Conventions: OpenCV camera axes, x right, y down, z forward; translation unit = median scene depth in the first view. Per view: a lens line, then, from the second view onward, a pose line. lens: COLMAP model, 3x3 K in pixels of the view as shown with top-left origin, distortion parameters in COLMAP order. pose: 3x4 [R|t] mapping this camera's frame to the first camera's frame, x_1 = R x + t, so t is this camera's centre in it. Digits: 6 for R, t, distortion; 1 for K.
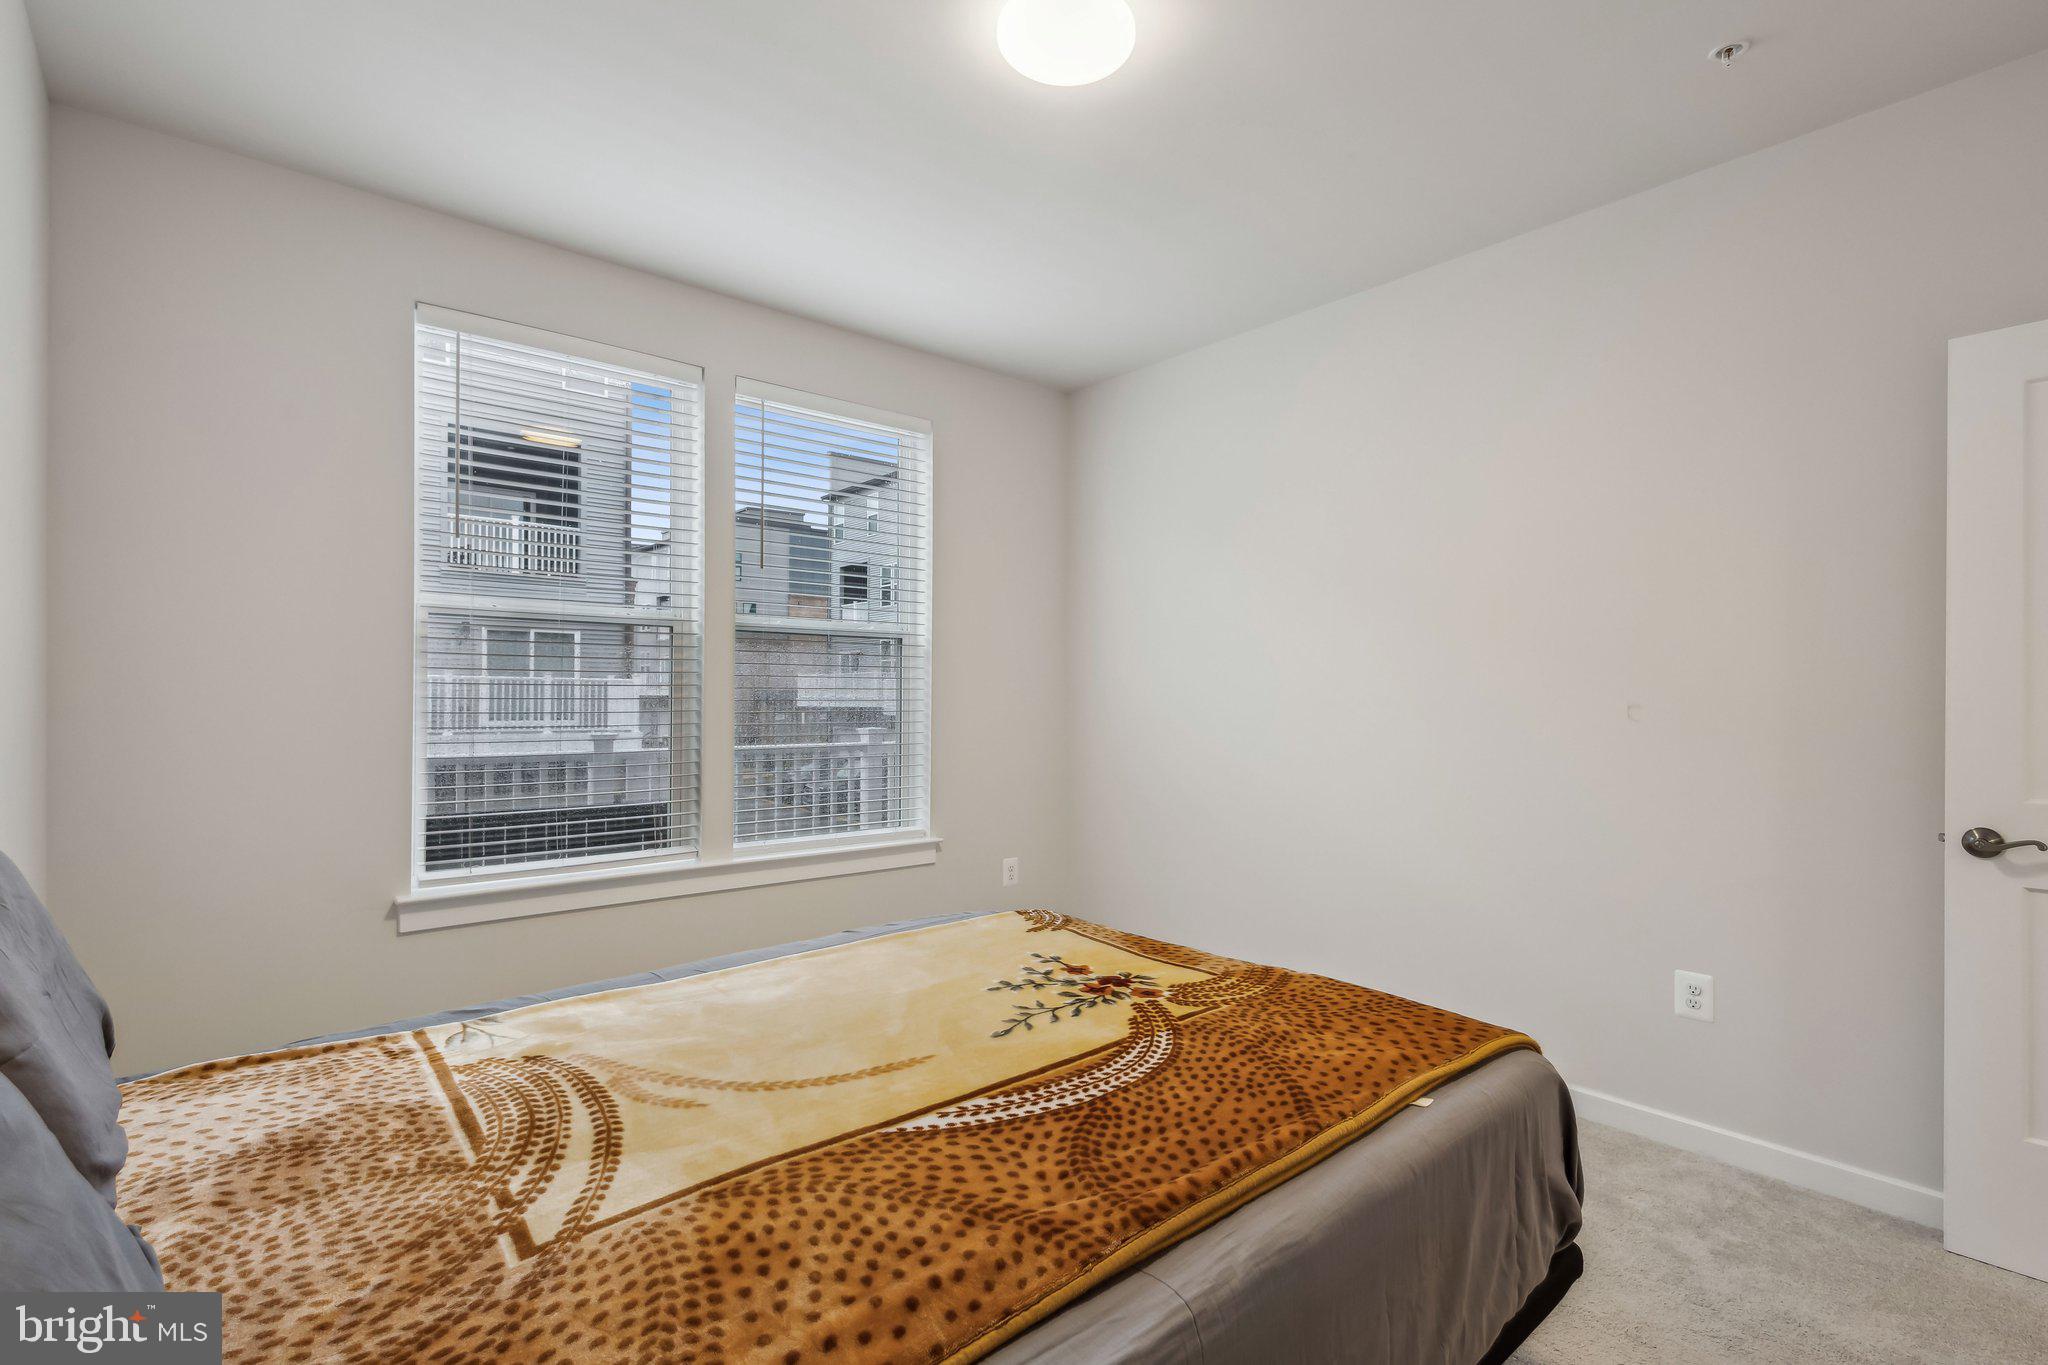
lens RADIAL K [[966.5, 0, 1016.6], [0, 966.5, 686.1], [0, 0, 1]] dist [0.014794, 0.000094]
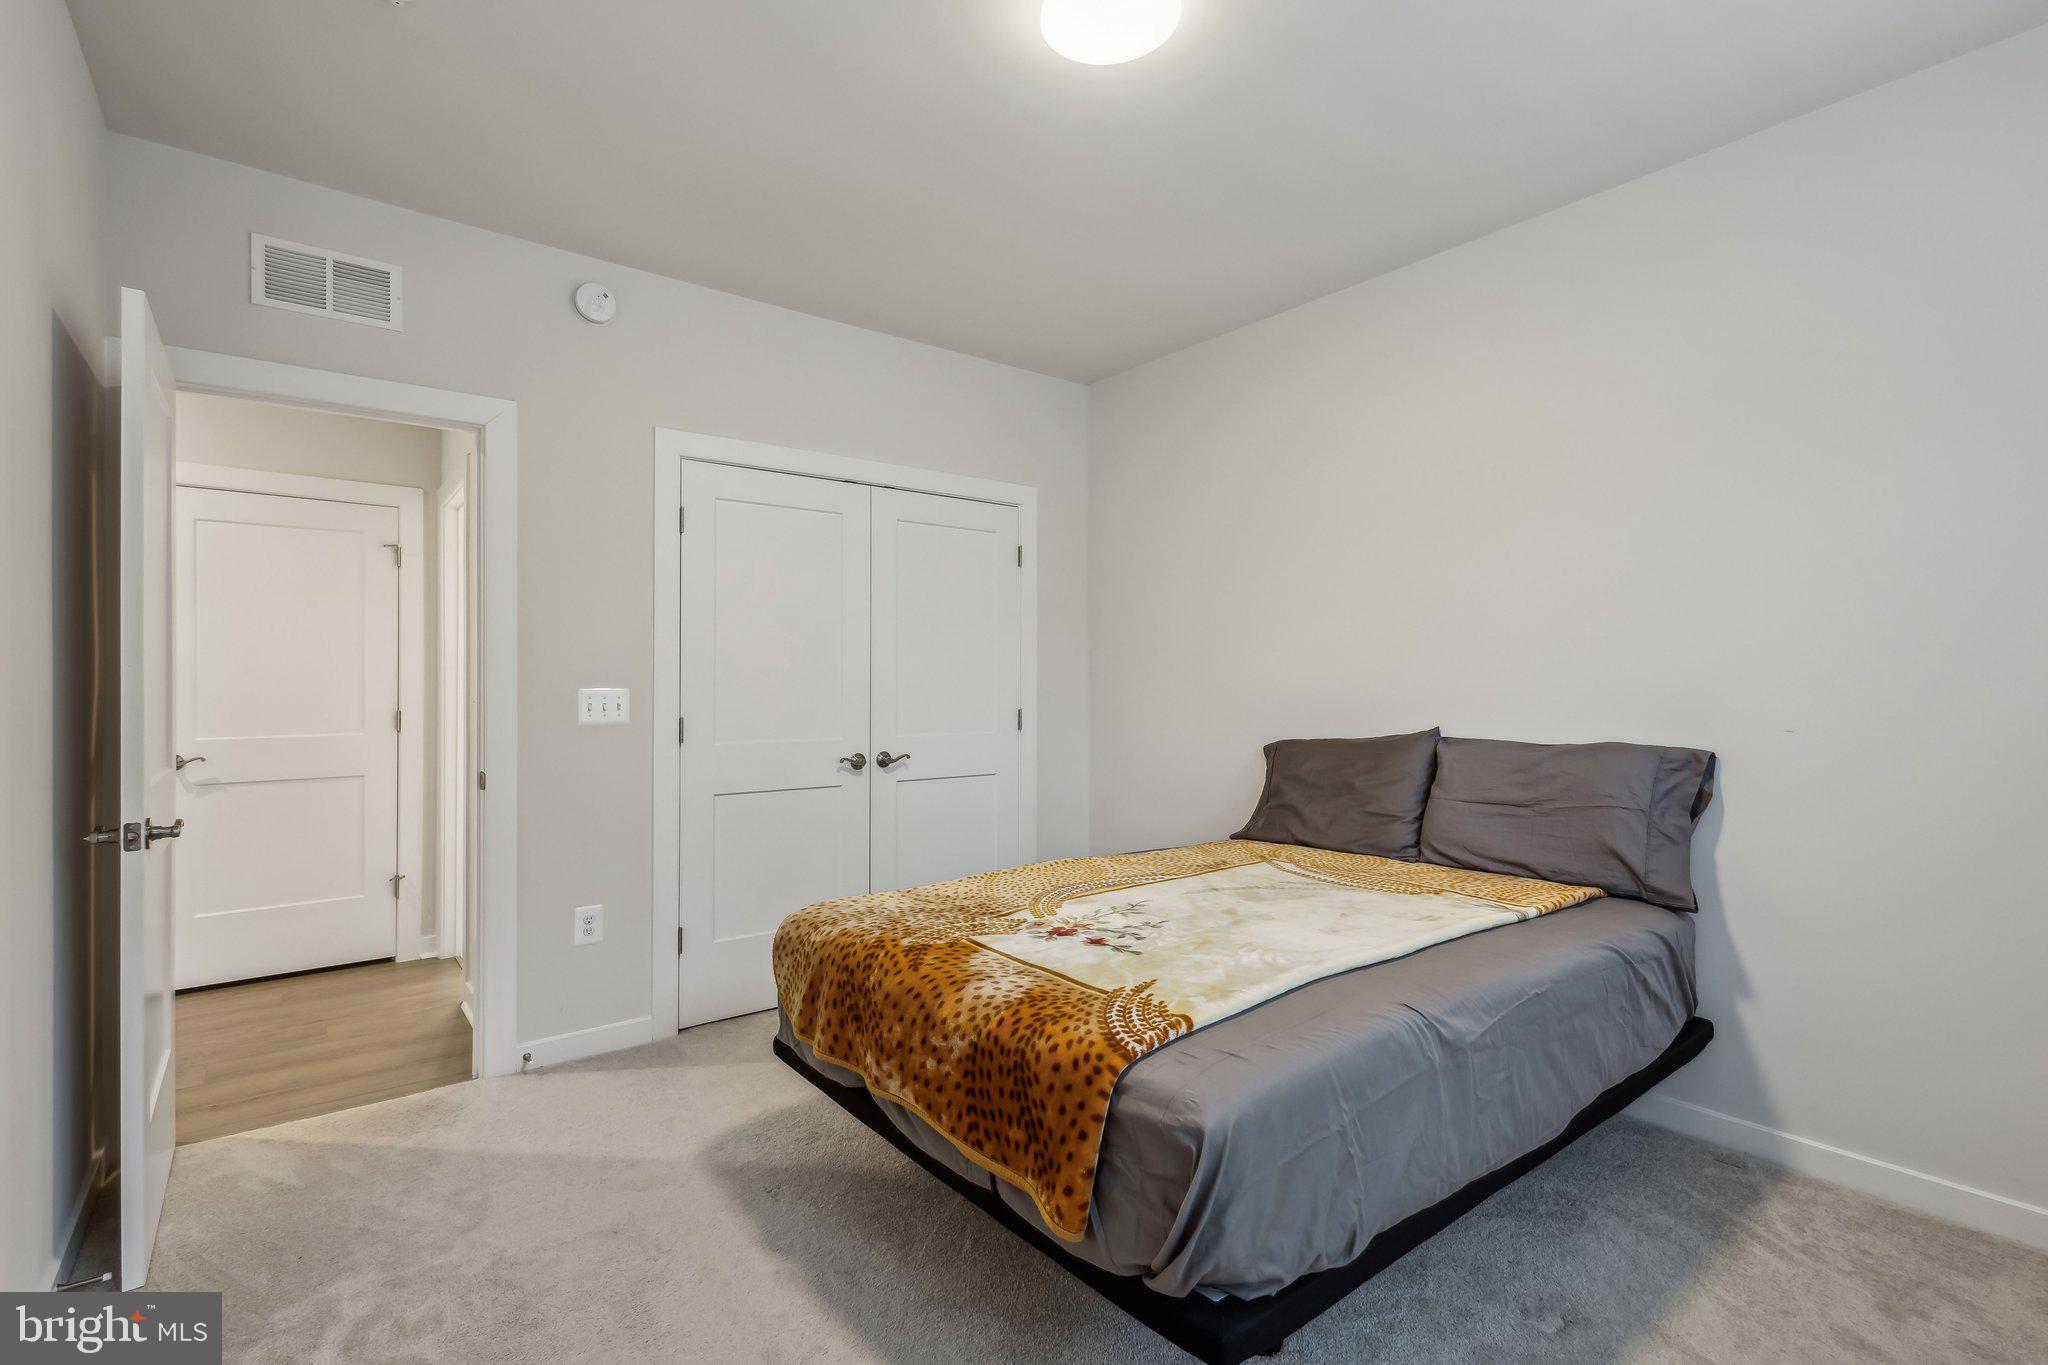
lens RADIAL K [[950.1, 0, 1028.1], [0, 950.1, 681.2], [0, 0, 1]] dist [0.003018, -0.000316]
pose [[-0.999896, -0.007694, 0.012204, 0.140544], [-0.007798, 0.999934, -0.008475, 0.014251], [-0.012138, -0.008569, -0.999890, 2.263054]]
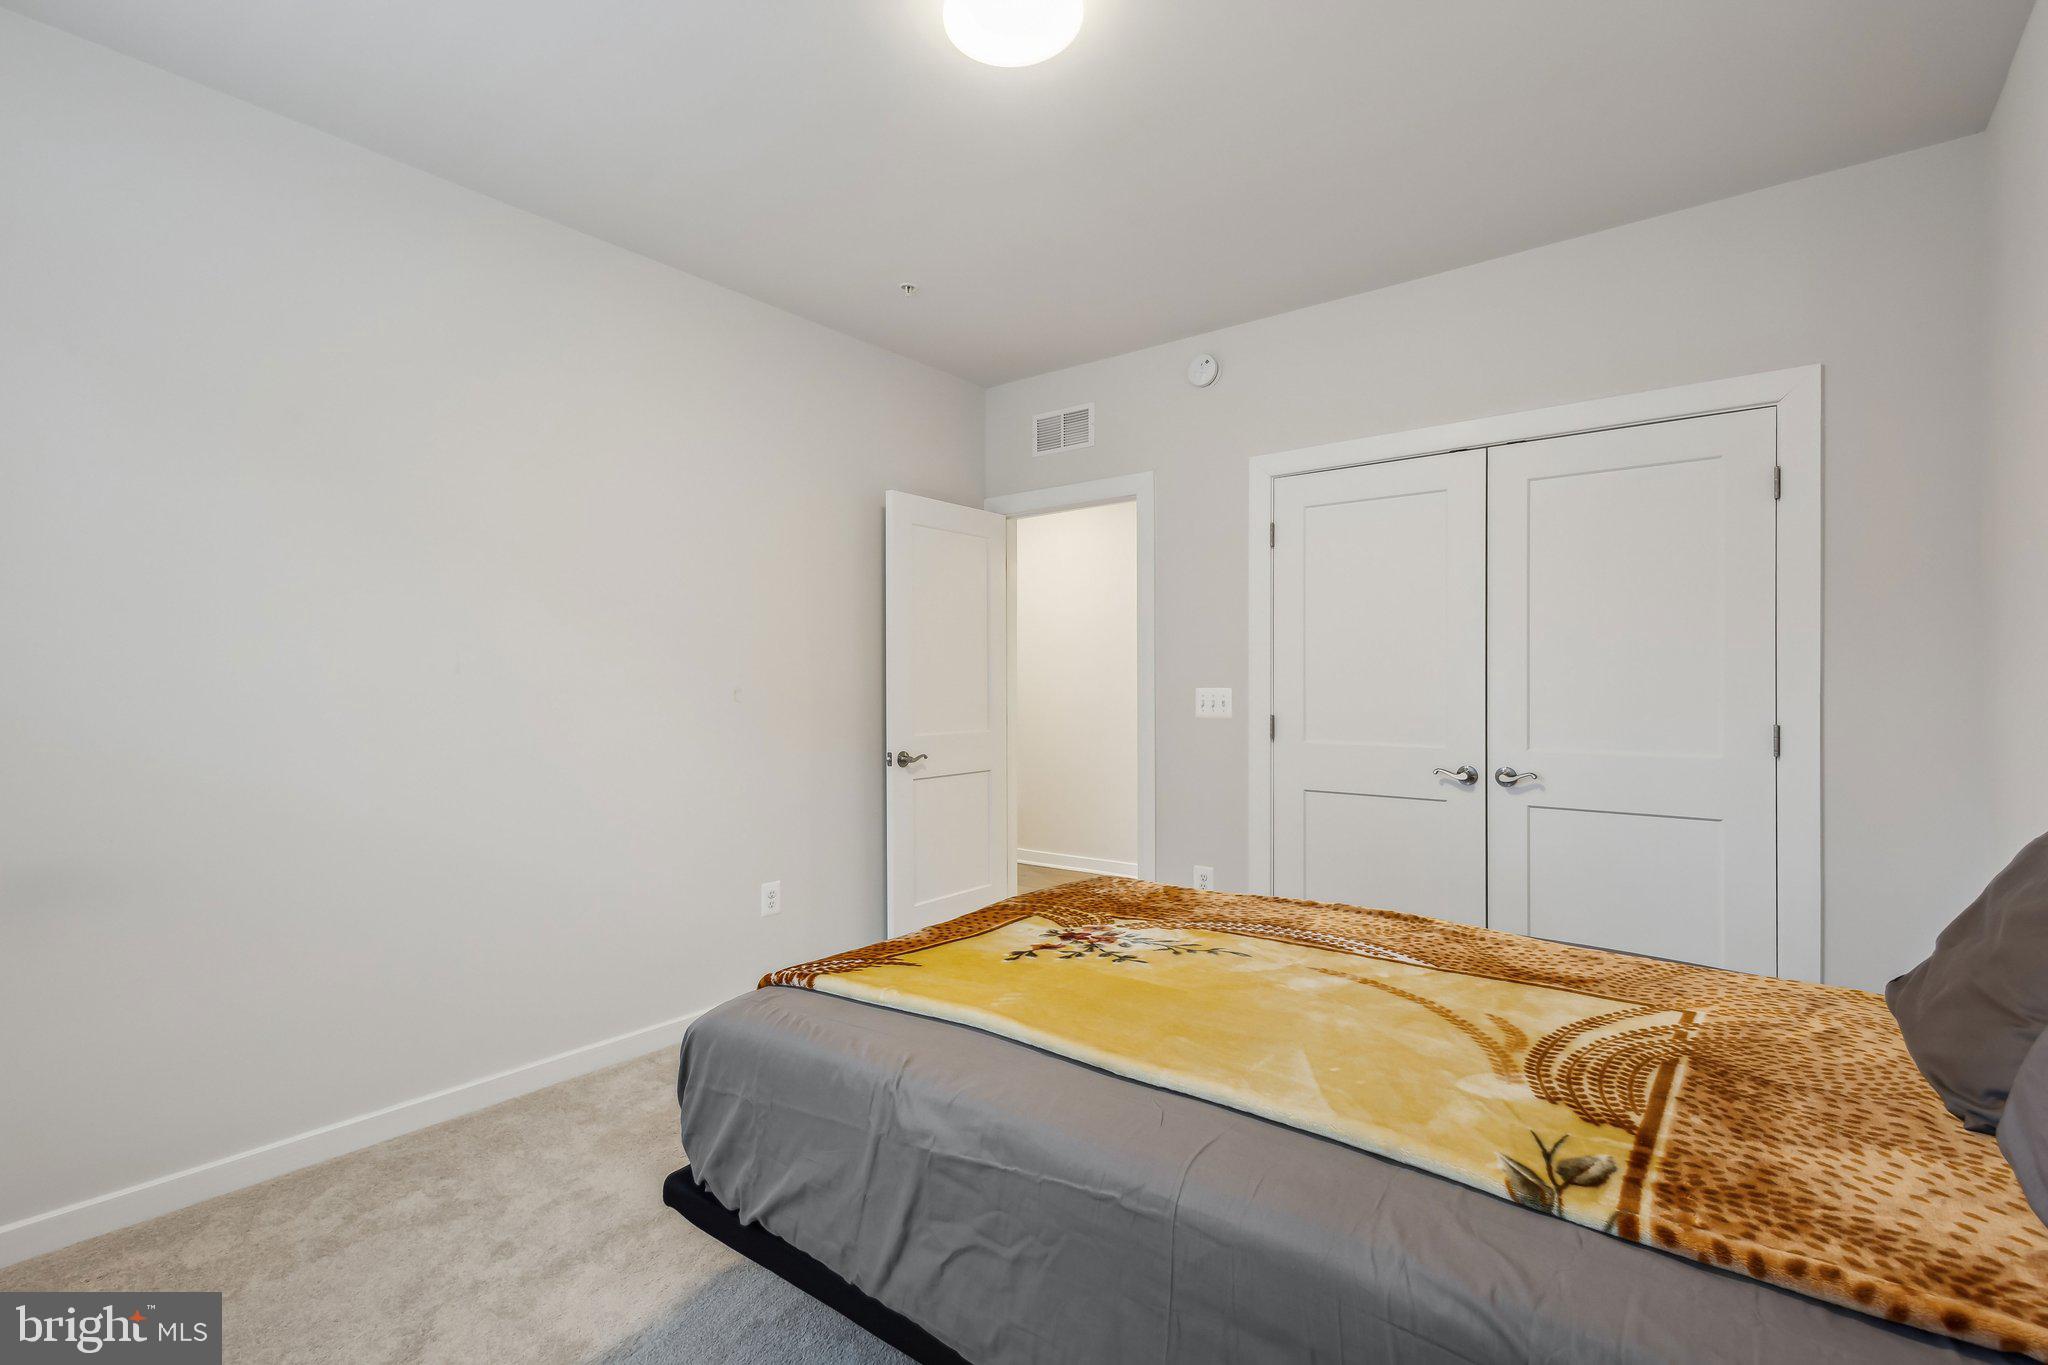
lens RADIAL K [[950.1, 0, 1028.1], [0, 950.1, 681.2], [0, 0, 1]] dist [0.003018, -0.000316]
pose [[-0.222853, -0.000703, 0.974852, -1.022537], [-0.009003, 0.999959, -0.001337, 0.009309], [-0.974811, -0.009075, -0.222850, 1.373845]]
